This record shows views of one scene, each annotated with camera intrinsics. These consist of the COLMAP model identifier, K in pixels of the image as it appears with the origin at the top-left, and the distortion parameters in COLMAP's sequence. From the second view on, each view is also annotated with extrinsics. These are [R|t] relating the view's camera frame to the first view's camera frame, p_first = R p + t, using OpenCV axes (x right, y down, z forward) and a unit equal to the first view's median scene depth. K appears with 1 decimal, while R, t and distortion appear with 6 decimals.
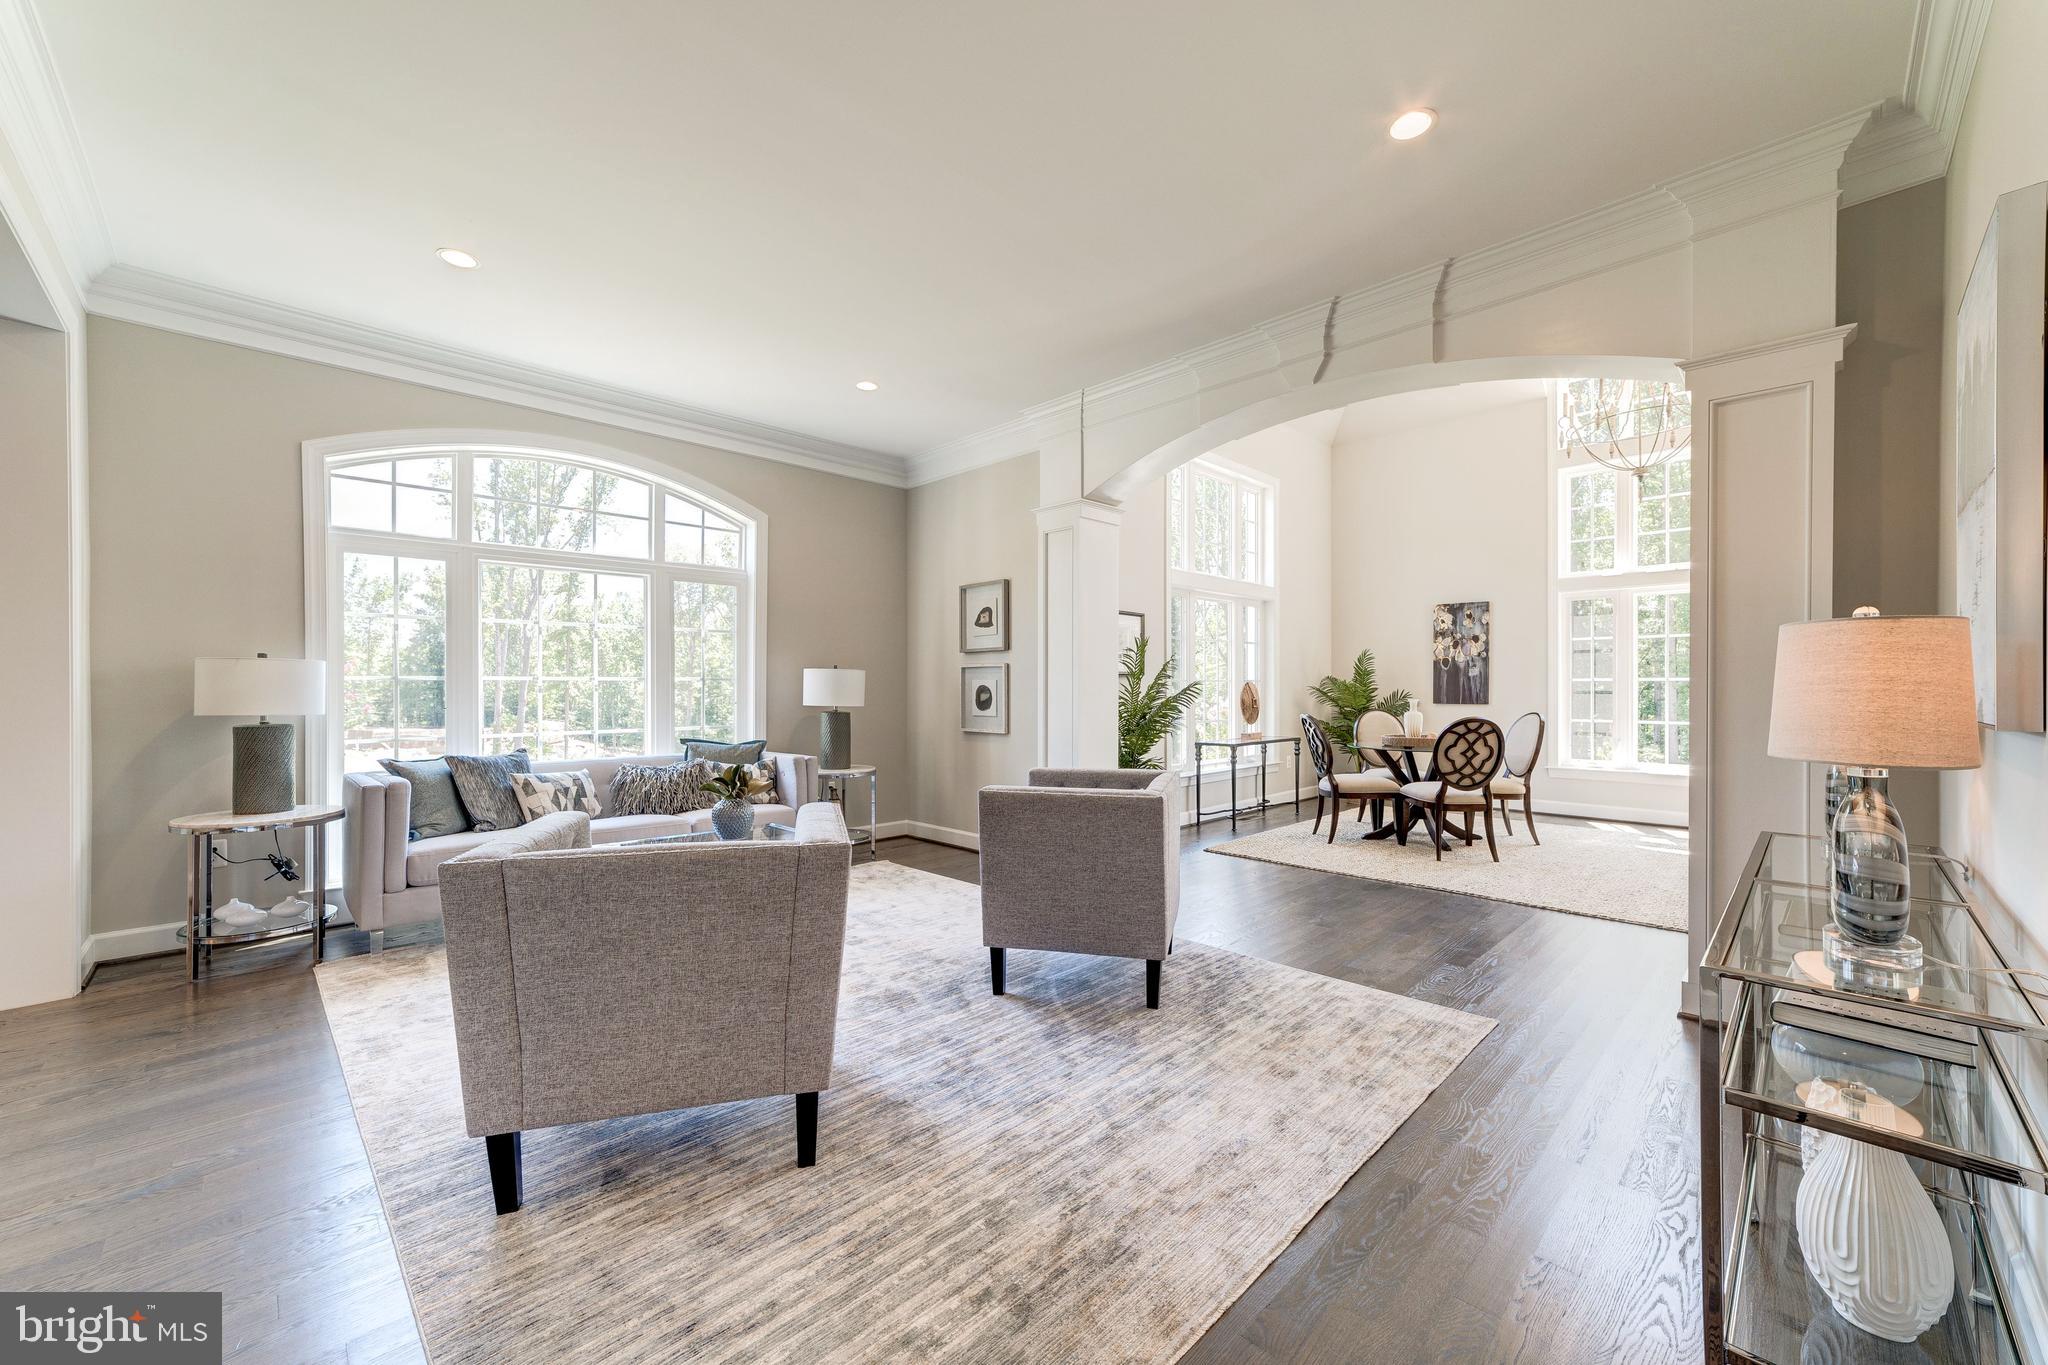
lens RADIAL K [[794.4, 0, 1011.0], [0, 794.4, 682.5], [0, 0, 1]] dist [0.002260, -0.000026]
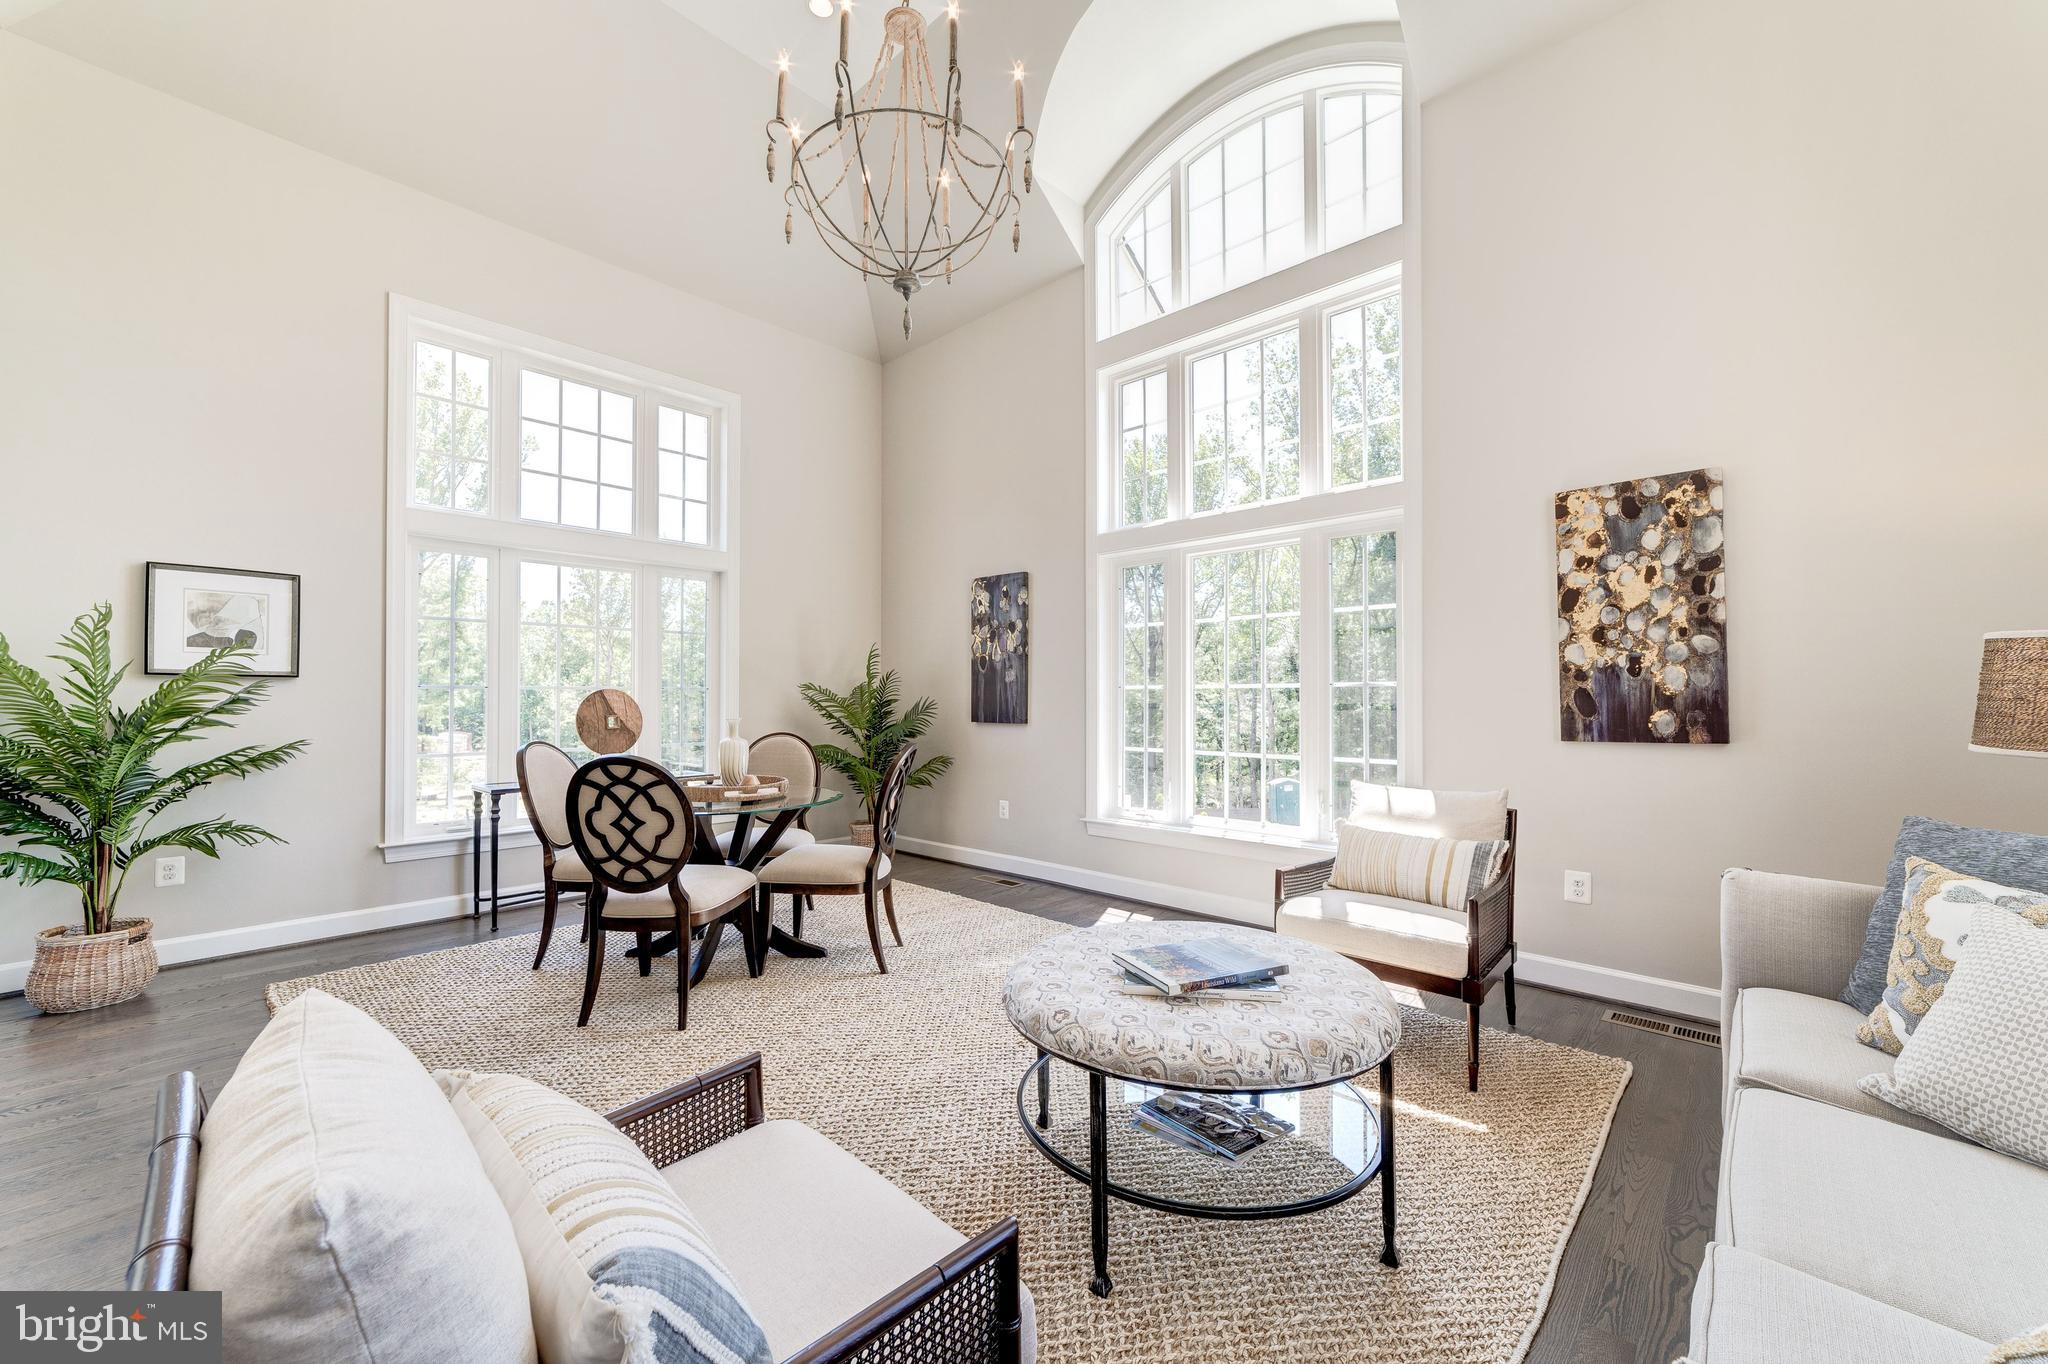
lens RADIAL K [[794.4, 0, 978.8], [0, 794.4, 701.0], [0, 0, 1]] dist [0.002260, -0.000026]
pose [[0.999938, 0.001069, 0.011090, 0.810741], [-0.001170, 0.999958, 0.009069, 0.002892], [-0.011080, -0.009082, 0.999897, 0.473007]]
